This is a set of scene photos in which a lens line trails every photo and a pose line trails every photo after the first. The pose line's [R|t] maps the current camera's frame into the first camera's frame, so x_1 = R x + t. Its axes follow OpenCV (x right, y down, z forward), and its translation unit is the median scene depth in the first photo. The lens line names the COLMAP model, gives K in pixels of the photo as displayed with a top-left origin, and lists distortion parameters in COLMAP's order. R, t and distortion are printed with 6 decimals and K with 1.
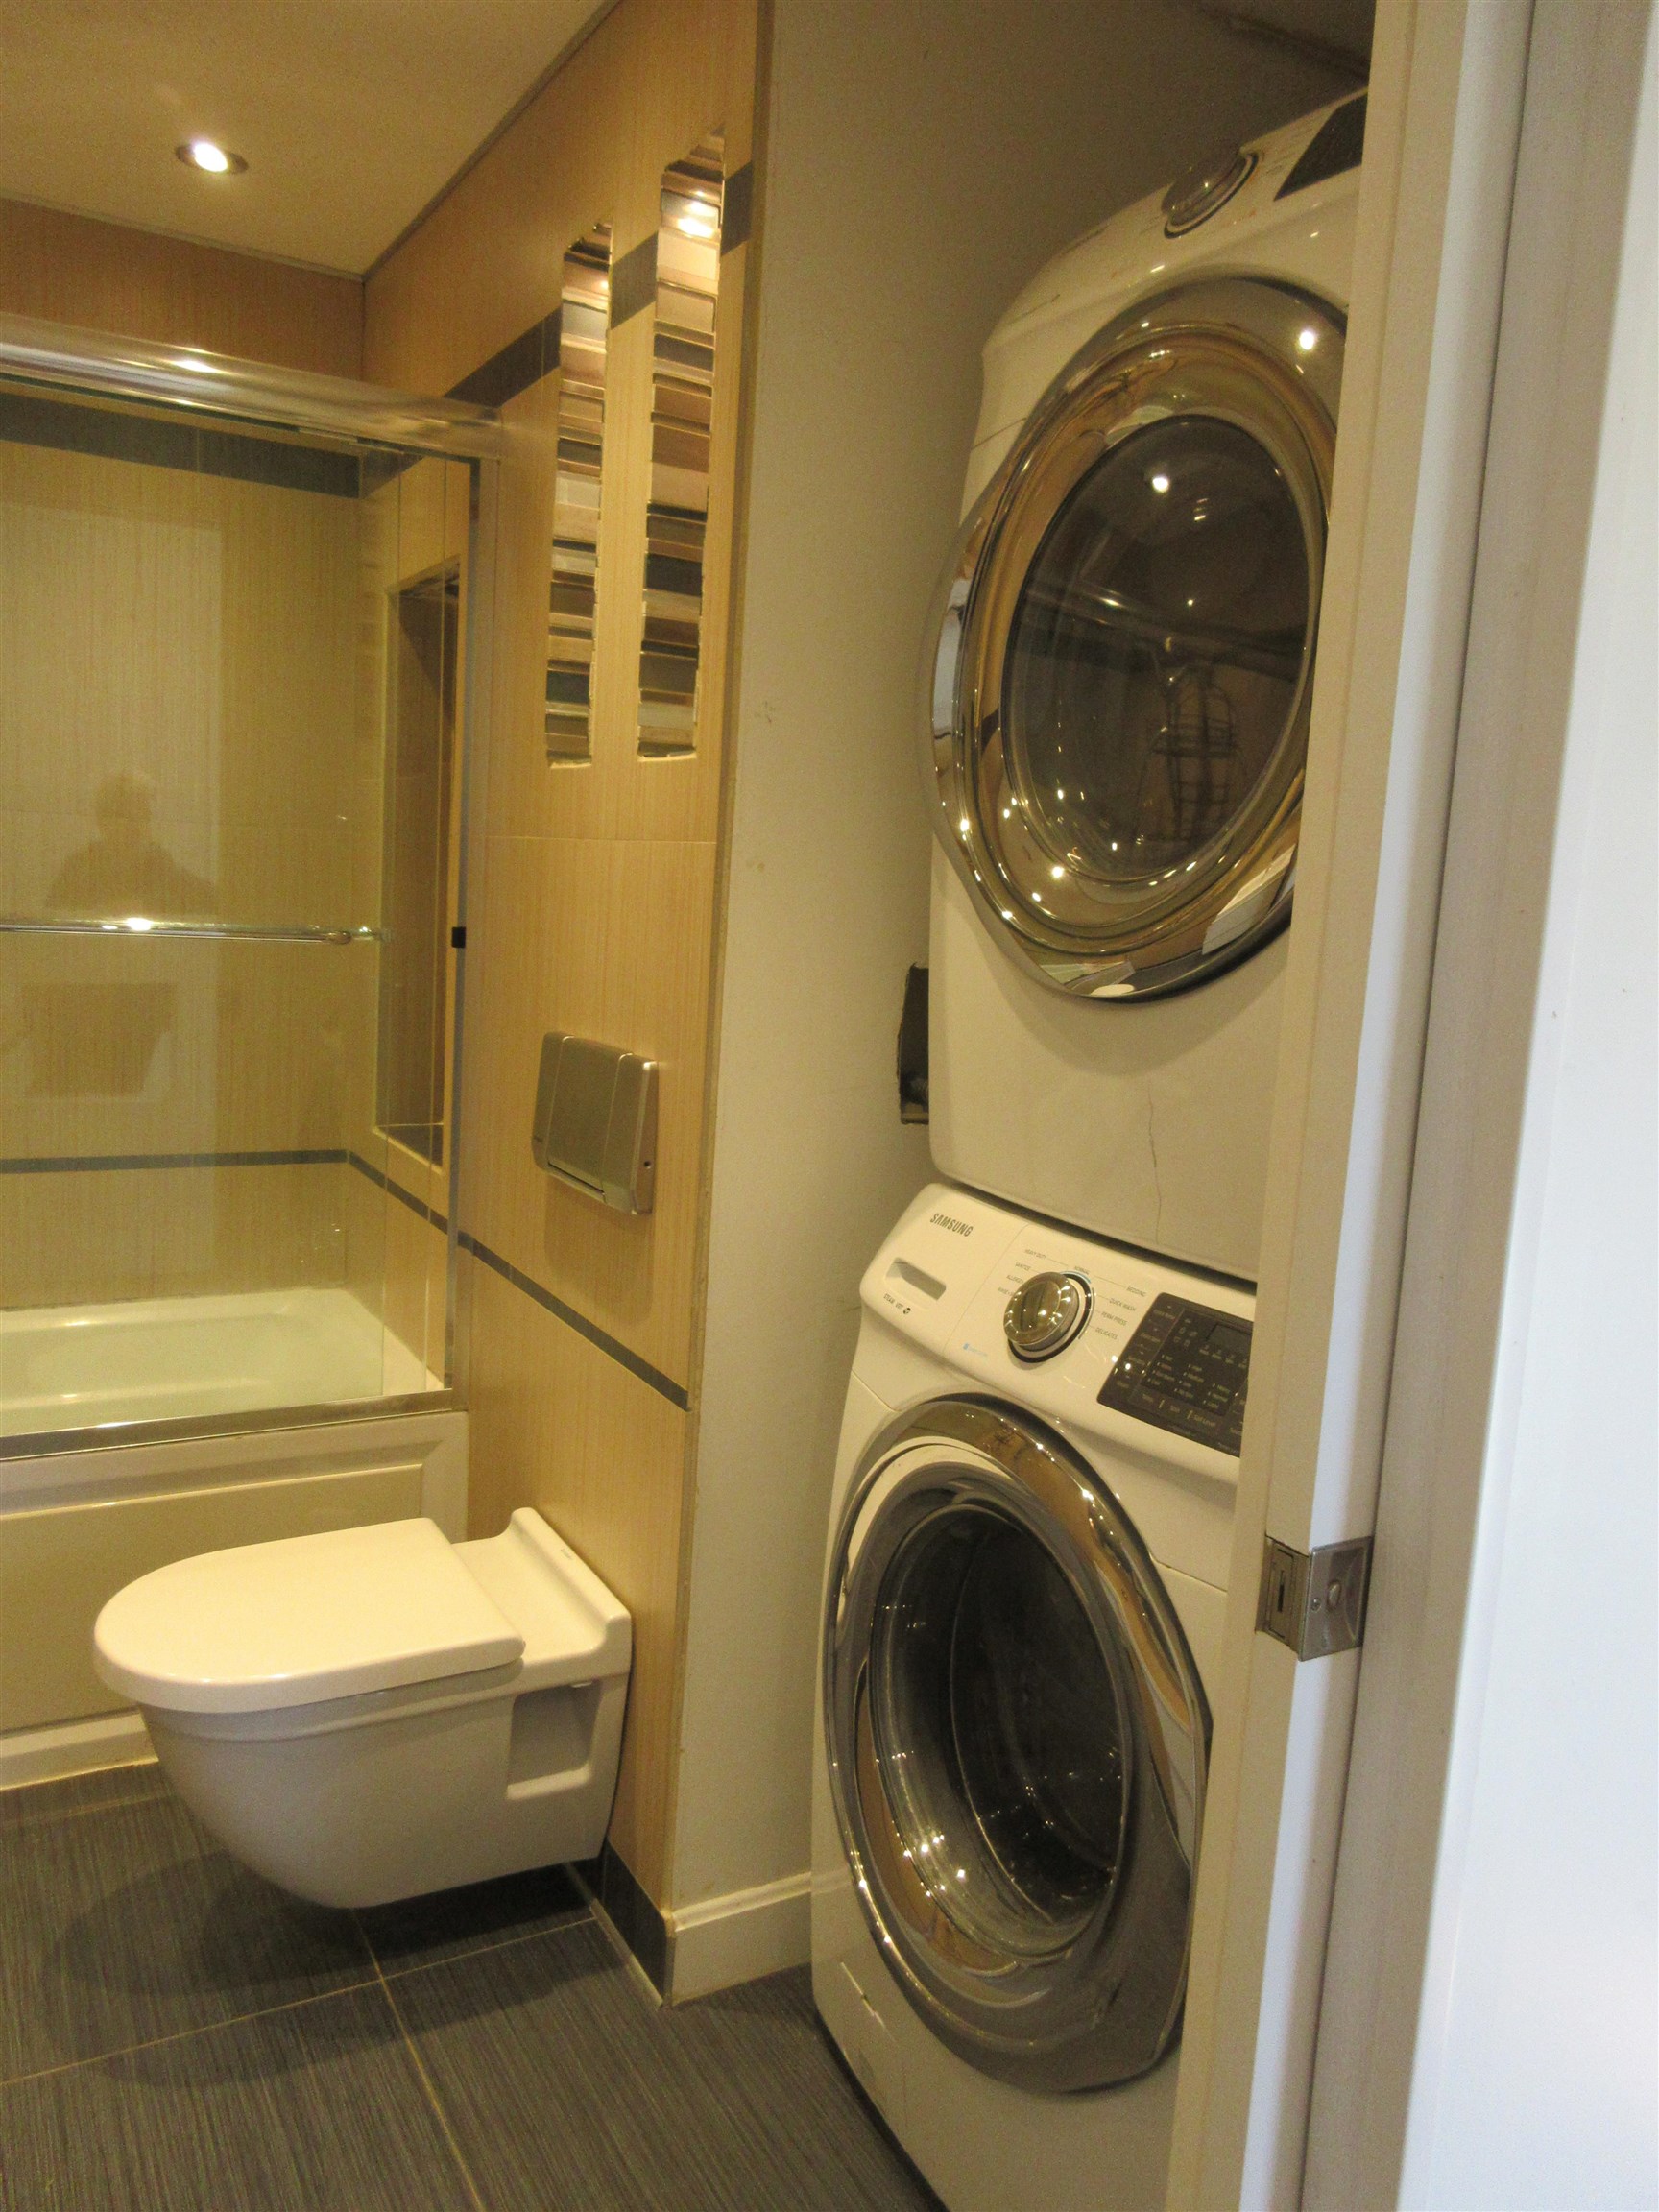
lens RADIAL K [[1631.0, 0, 829.5], [0, 1631.0, 1106.0], [0, 0, 1]] dist [0.008643, -0.002137]
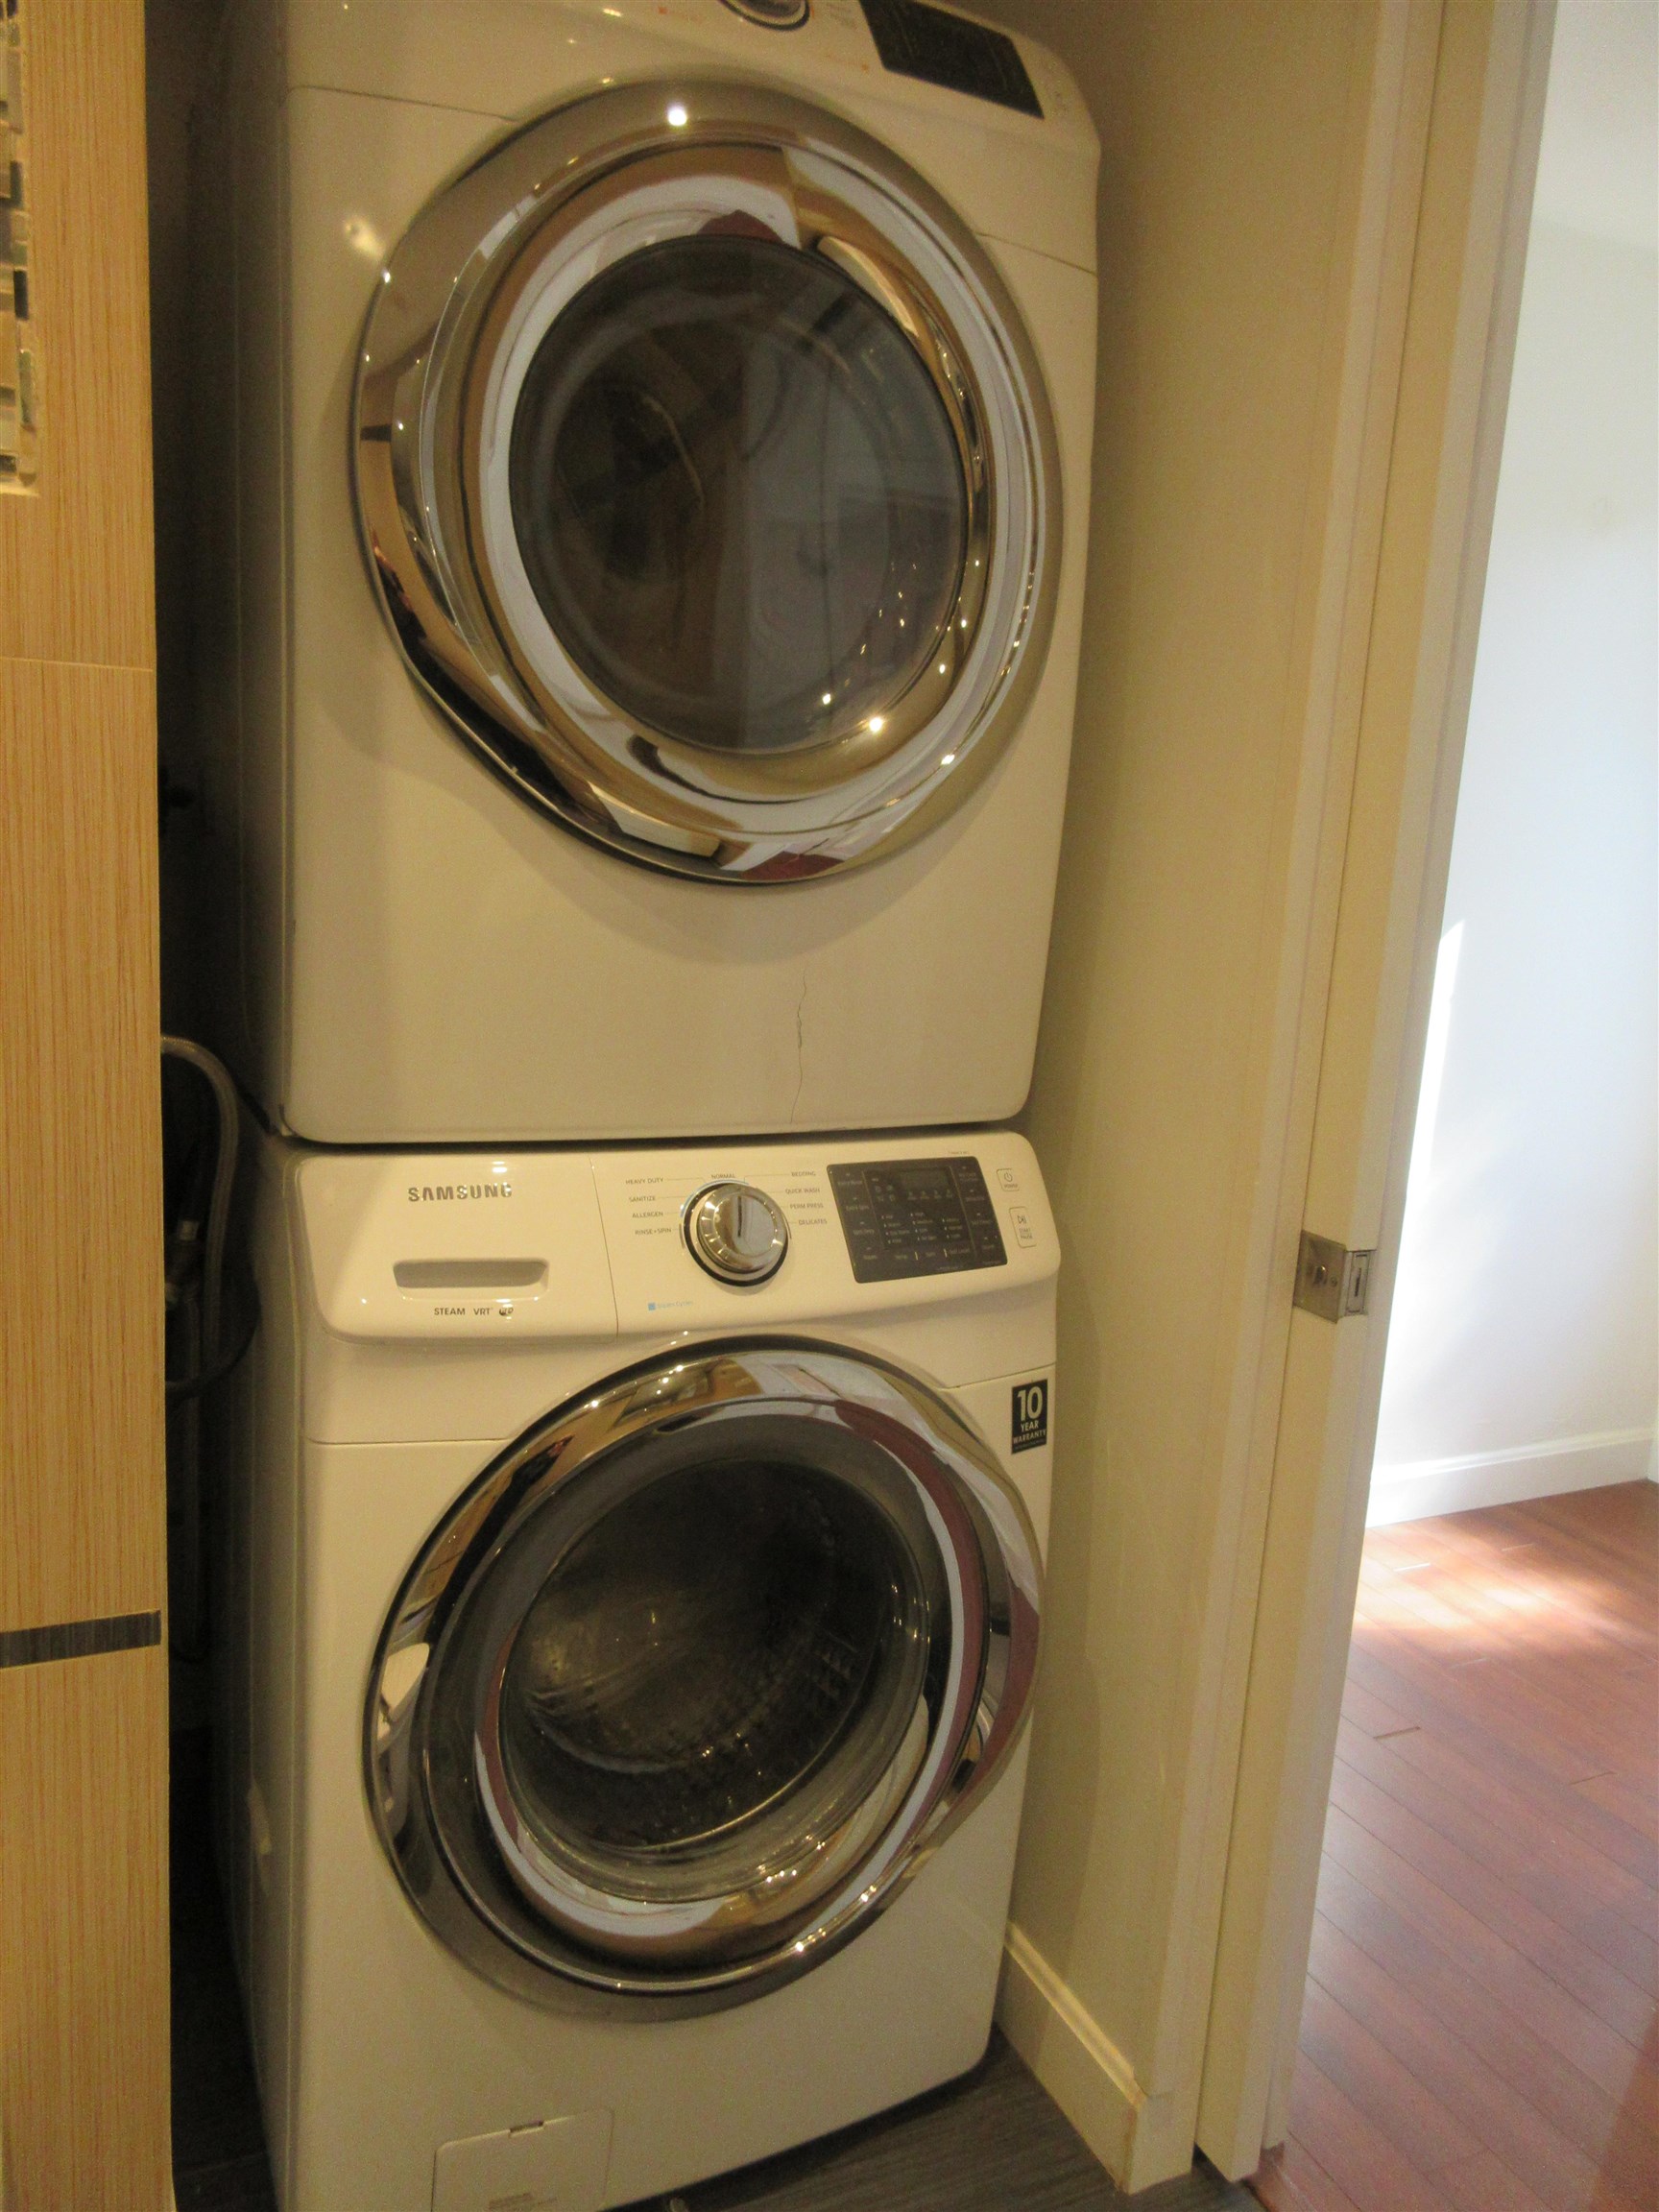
lens RADIAL K [[1631.0, 0, 829.5], [0, 1631.0, 1106.0], [0, 0, 1]] dist [0.008643, -0.002137]
pose [[0.089146, -0.228986, 0.969339, -0.771063], [0.084731, 0.971430, 0.221688, -0.146910], [-0.992408, 0.062370, 0.106001, 0.880133]]
